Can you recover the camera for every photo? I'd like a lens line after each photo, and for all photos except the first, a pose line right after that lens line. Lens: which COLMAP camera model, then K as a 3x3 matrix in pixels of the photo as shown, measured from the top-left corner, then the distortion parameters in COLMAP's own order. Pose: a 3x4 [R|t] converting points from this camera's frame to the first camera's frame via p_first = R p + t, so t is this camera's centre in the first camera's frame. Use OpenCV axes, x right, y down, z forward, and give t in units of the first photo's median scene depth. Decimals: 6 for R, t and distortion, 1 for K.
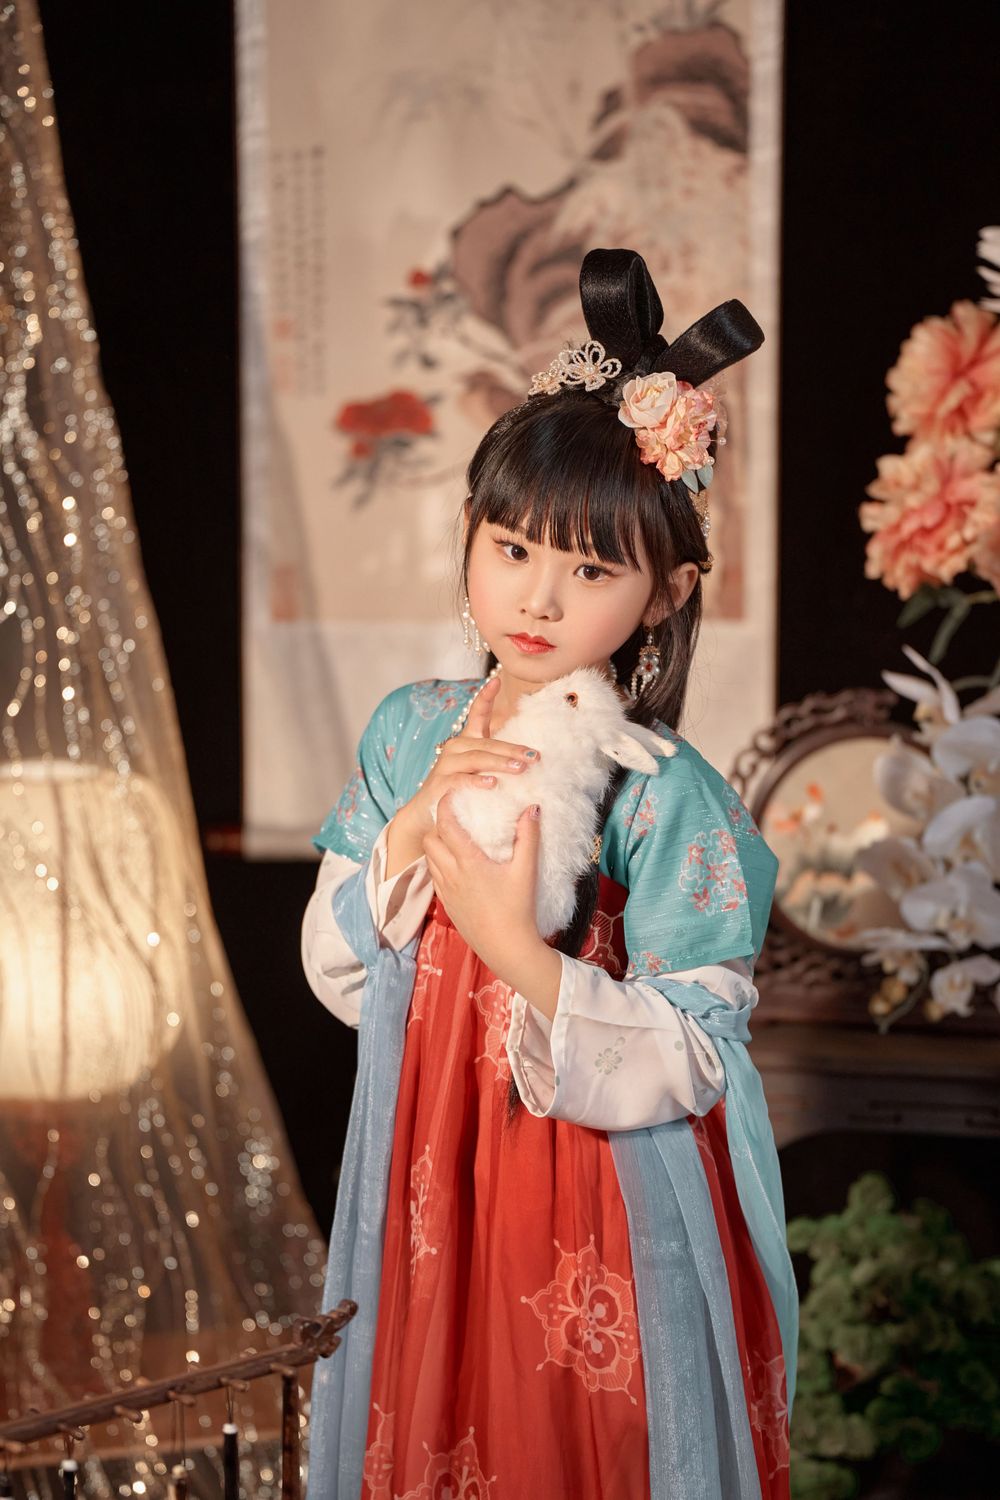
lens RADIAL K [[4191.0, 0, 500.0], [0, 4191.0, 750.0], [0, 0, 1]] dist [0.377329, 0.835650]
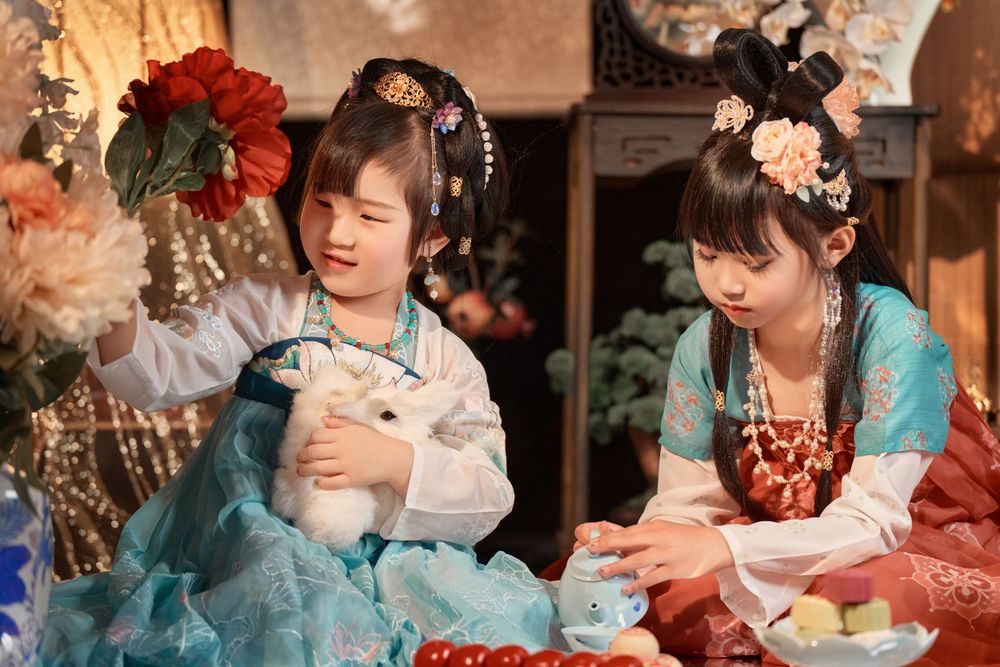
lens RADIAL K [[2963.4, 0, 500.0], [0, 2963.4, 333.5], [0, 0, 1]] dist [0.518975, -0.021697]
pose [[0.991307, -0.005037, 0.131470, -0.117941], [0.028422, 0.983869, -0.176618, 0.318583], [-0.128459, 0.178819, 0.975460, 0.002626]]
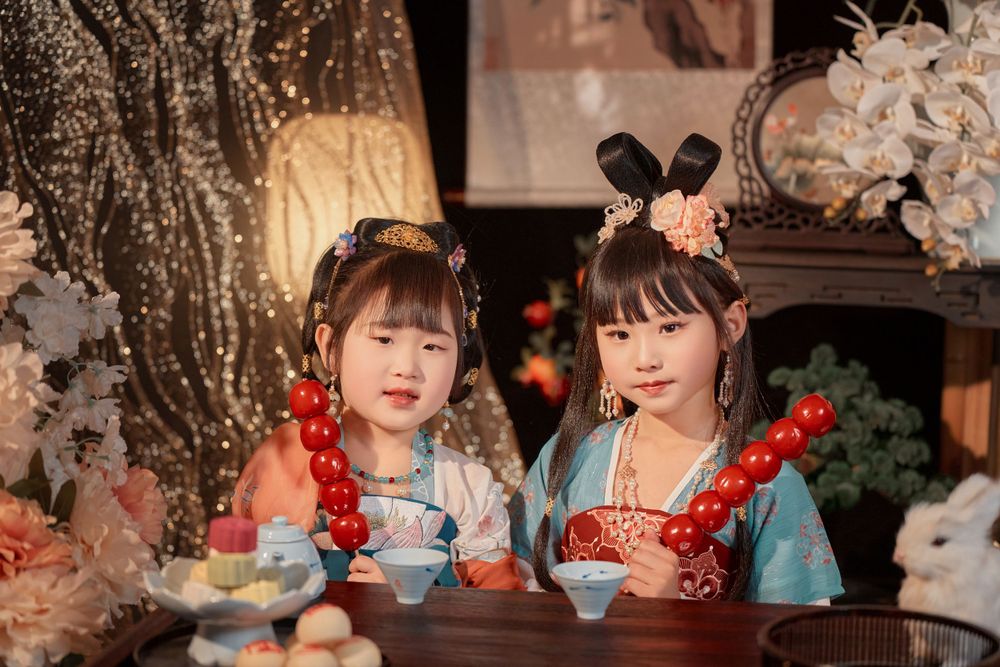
lens RADIAL K [[2035.5, 0, 500.0], [0, 2035.5, 333.5], [0, 0, 1]] dist [-0.155000, -0.015945]
pose [[0.997090, 0.016971, -0.074321, 0.019305], [-0.021703, 0.997757, -0.063330, 0.148566], [0.073079, 0.064758, 0.995221, 0.187443]]
